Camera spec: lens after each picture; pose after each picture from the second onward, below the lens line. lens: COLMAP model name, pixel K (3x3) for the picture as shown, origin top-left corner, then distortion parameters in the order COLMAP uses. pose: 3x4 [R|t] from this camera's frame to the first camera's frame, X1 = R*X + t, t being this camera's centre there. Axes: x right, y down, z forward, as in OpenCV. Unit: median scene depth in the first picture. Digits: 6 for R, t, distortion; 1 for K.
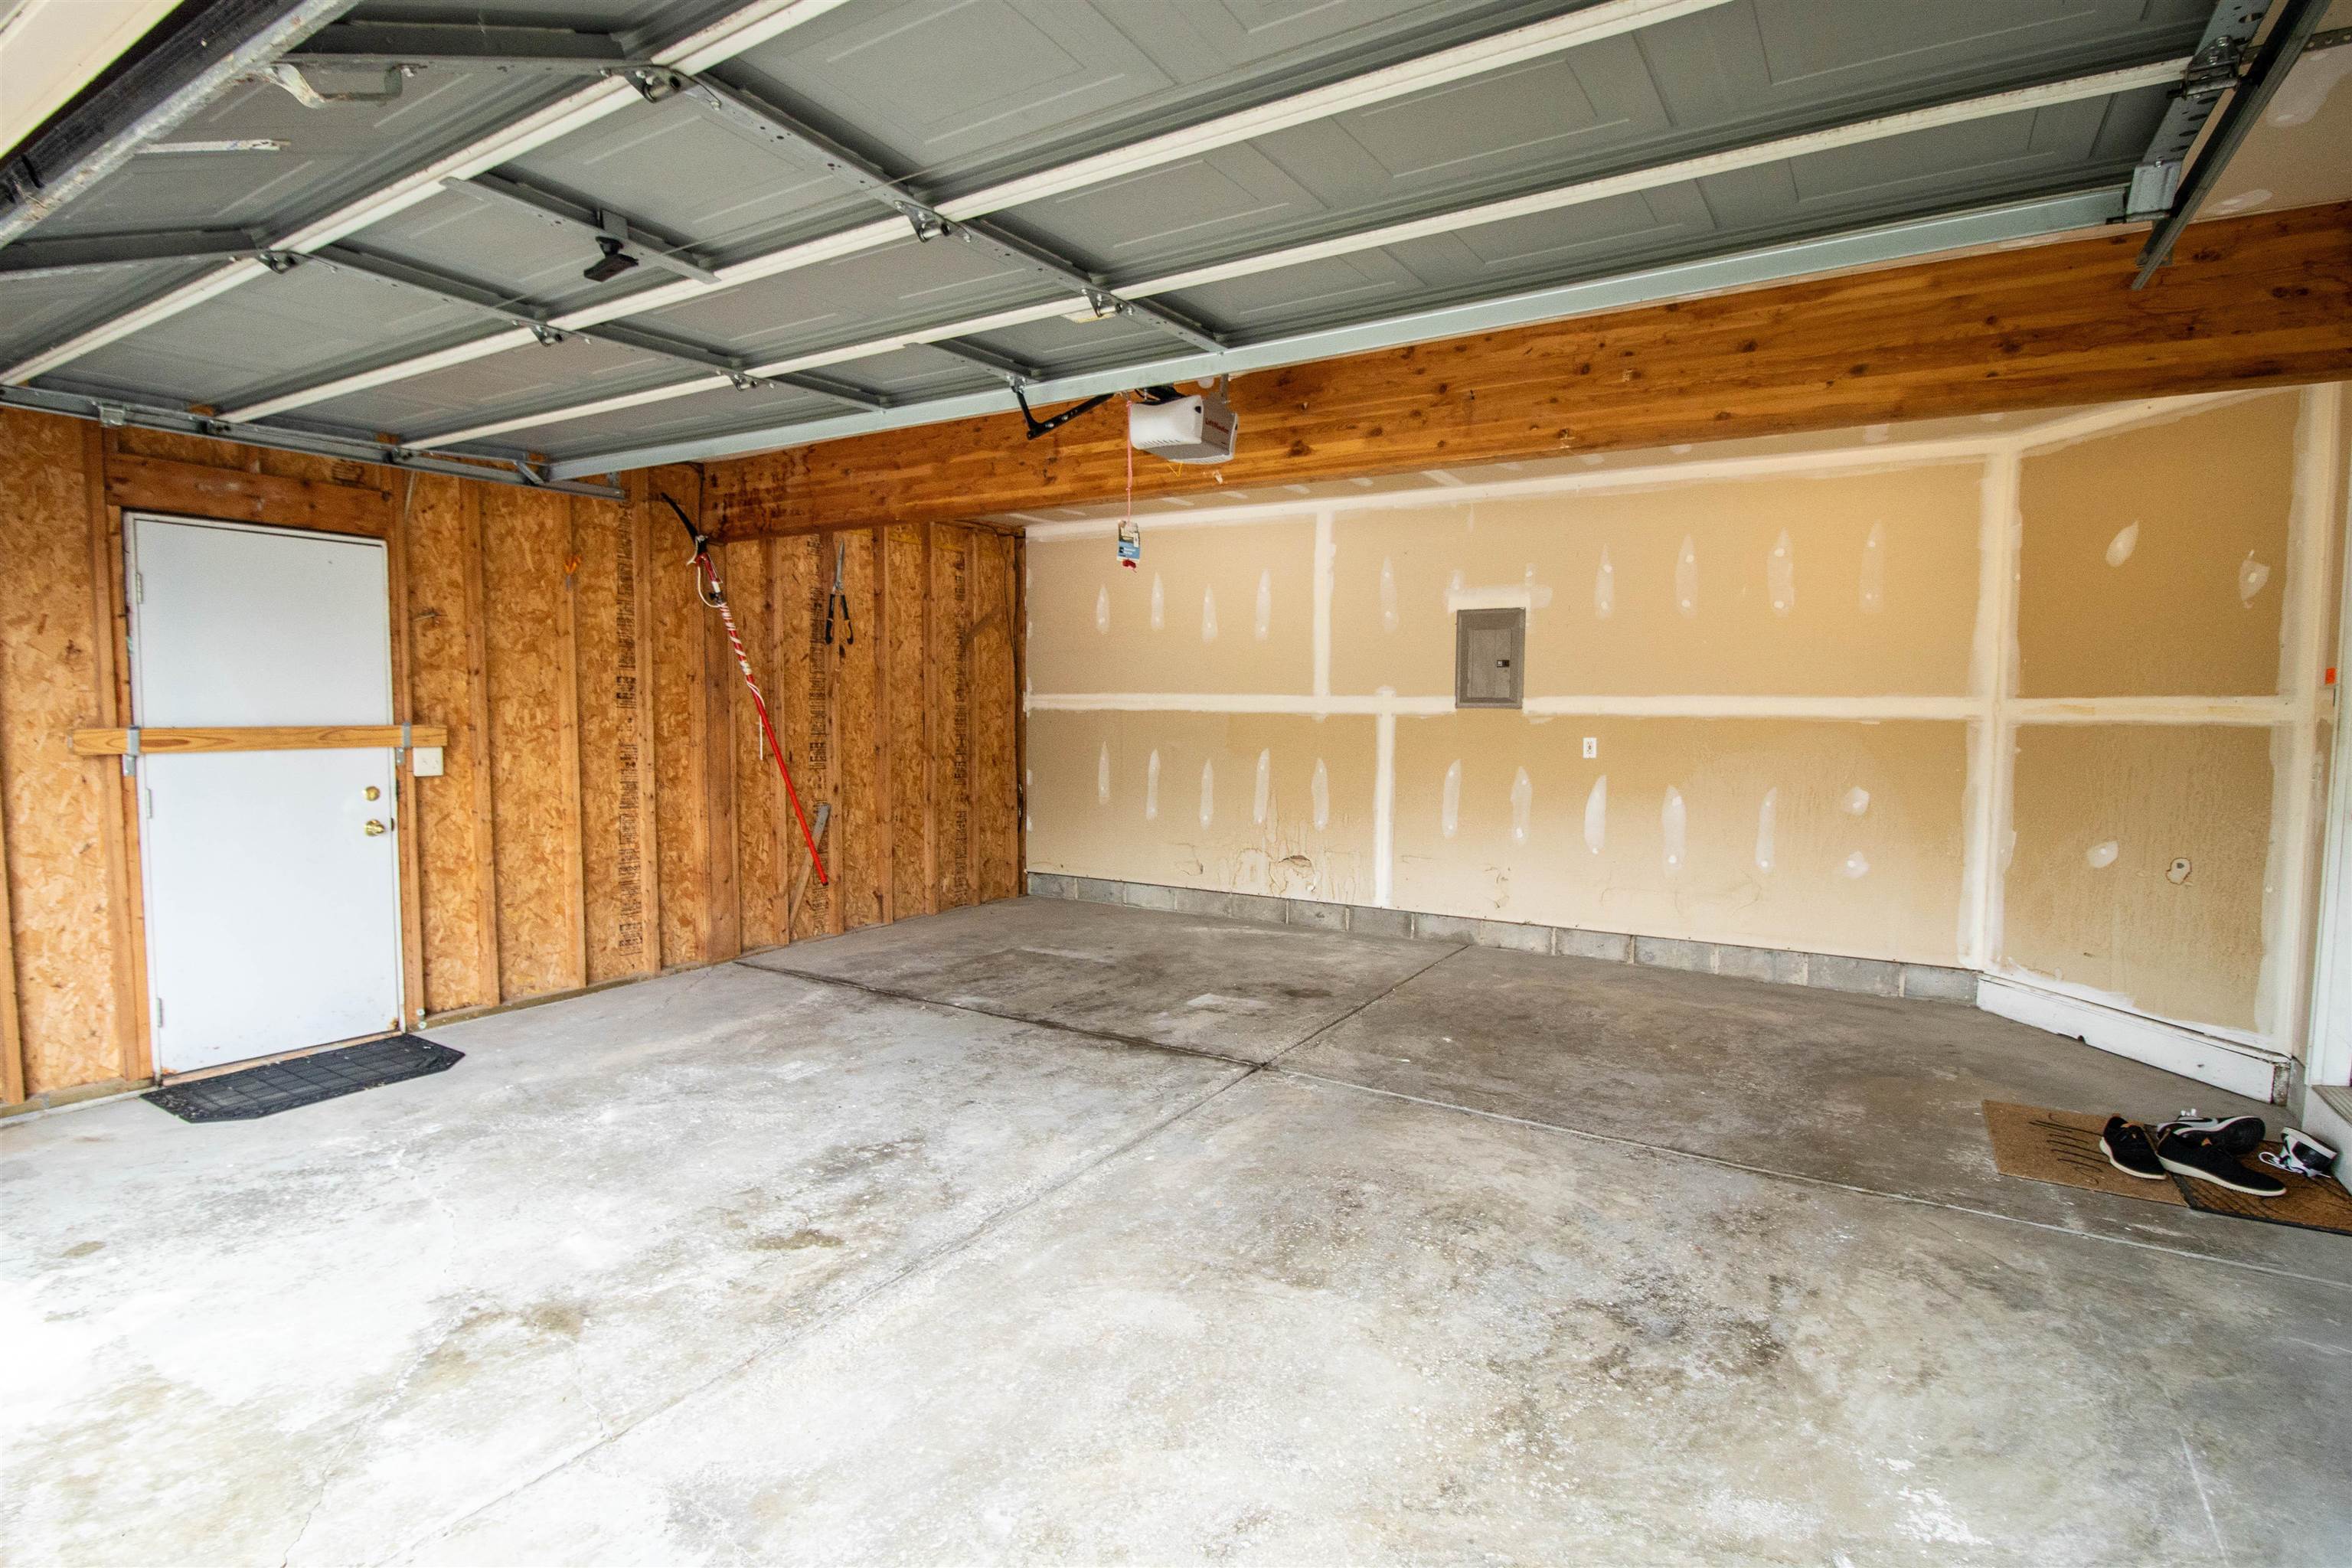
lens RADIAL K [[1143.8, 0, 1181.1], [0, 1143.8, 791.5], [0, 0, 1]] dist [0.002058, -0.013448]
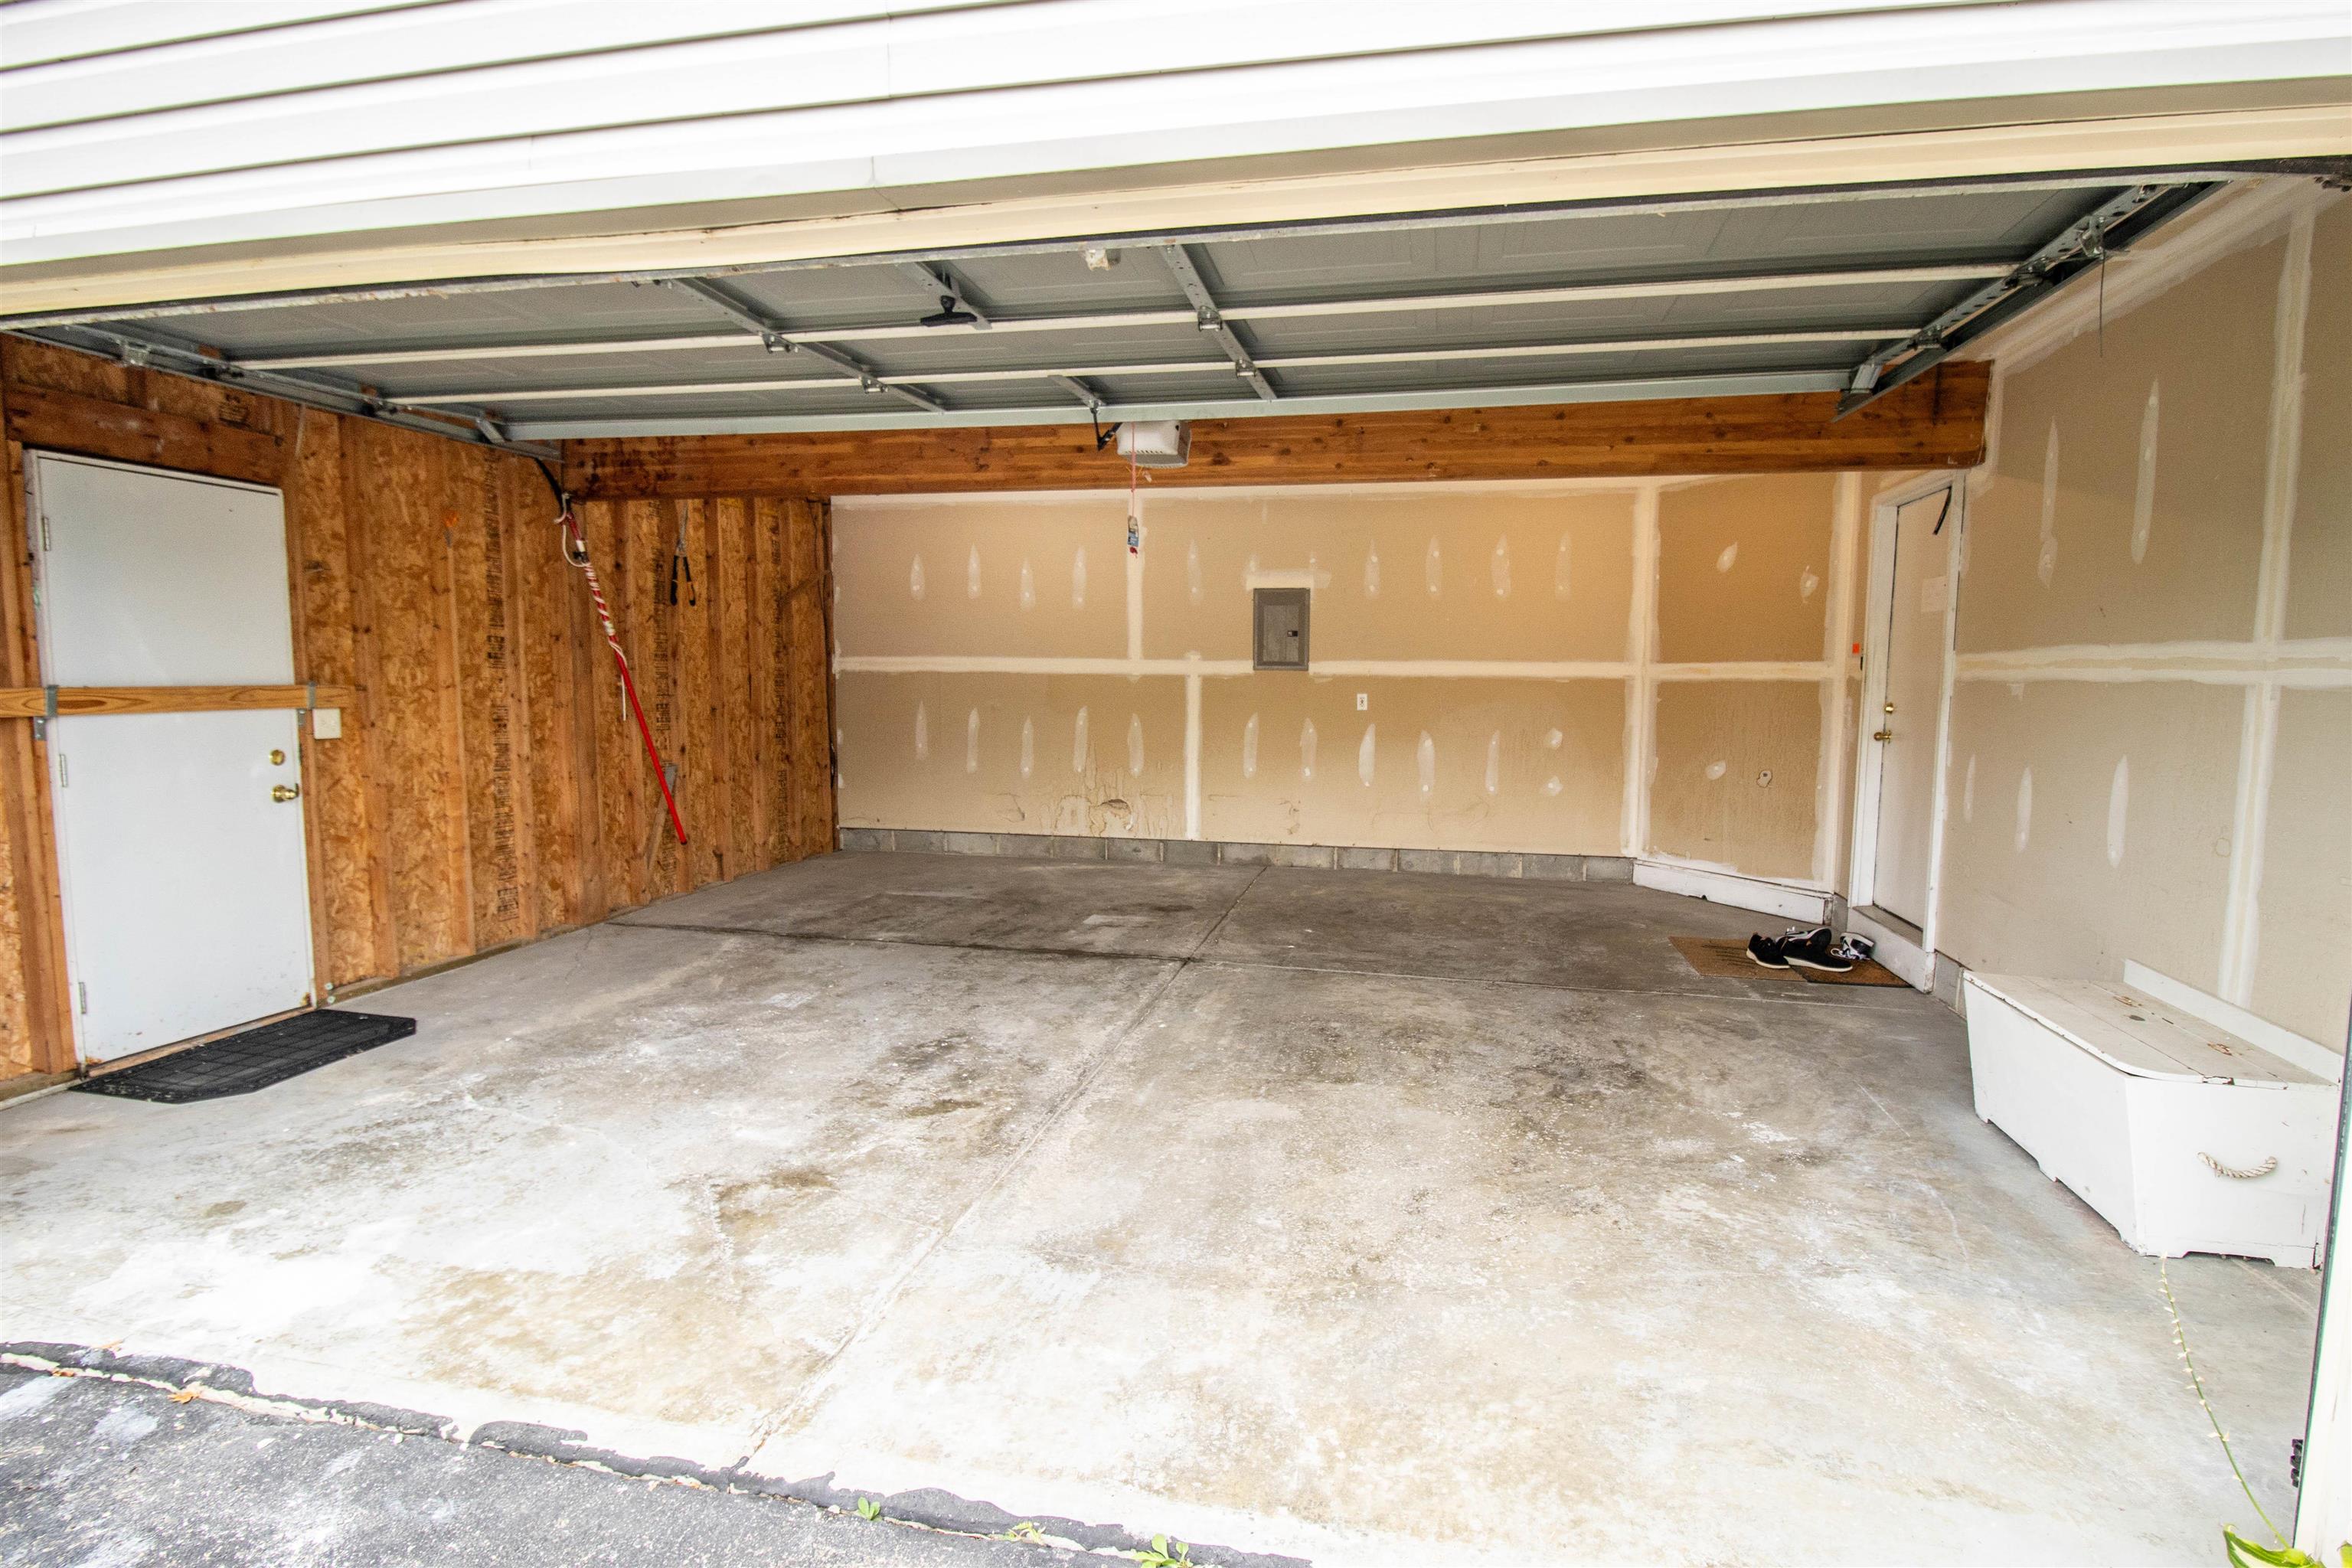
lens RADIAL K [[1143.8, 0, 1181.1], [0, 1143.8, 791.5], [0, 0, 1]] dist [0.002058, -0.013448]
pose [[0.939520, -0.034025, 0.340800, -0.352921], [0.023774, 0.999132, 0.034211, 0.016482], [-0.341668, -0.024040, 0.939513, -0.152864]]
